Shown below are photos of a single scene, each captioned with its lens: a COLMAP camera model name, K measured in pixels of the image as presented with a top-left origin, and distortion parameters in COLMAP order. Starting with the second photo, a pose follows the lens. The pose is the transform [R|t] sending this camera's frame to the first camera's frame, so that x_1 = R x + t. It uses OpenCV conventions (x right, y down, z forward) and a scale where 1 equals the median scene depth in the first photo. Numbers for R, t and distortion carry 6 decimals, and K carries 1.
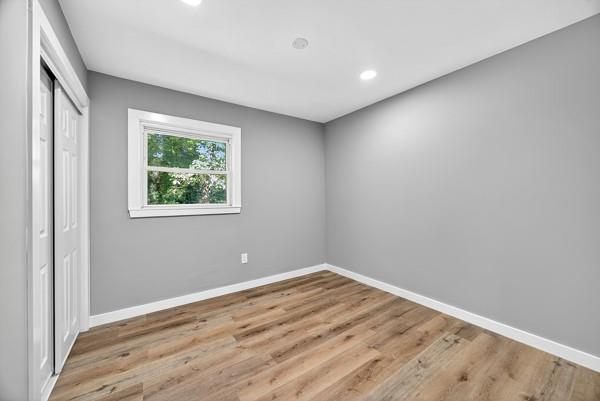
lens RADIAL K [[233.4, 0, 301.9], [0, 233.4, 197.7], [0, 0, 1]] dist [-0.002784, 0.000108]
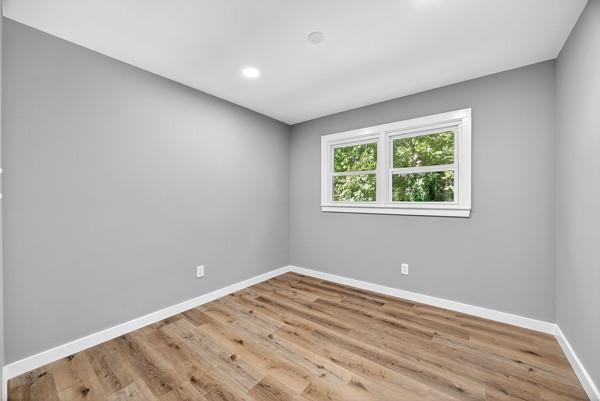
lens RADIAL K [[233.4, 0, 301.9], [0, 233.4, 197.7], [0, 0, 1]] dist [-0.002784, 0.000108]
pose [[0.307056, 0.007521, -0.951662, 0.556403], [0.000457, 0.999967, 0.008050, -0.007146], [0.951691, -0.002907, 0.307042, 0.389510]]
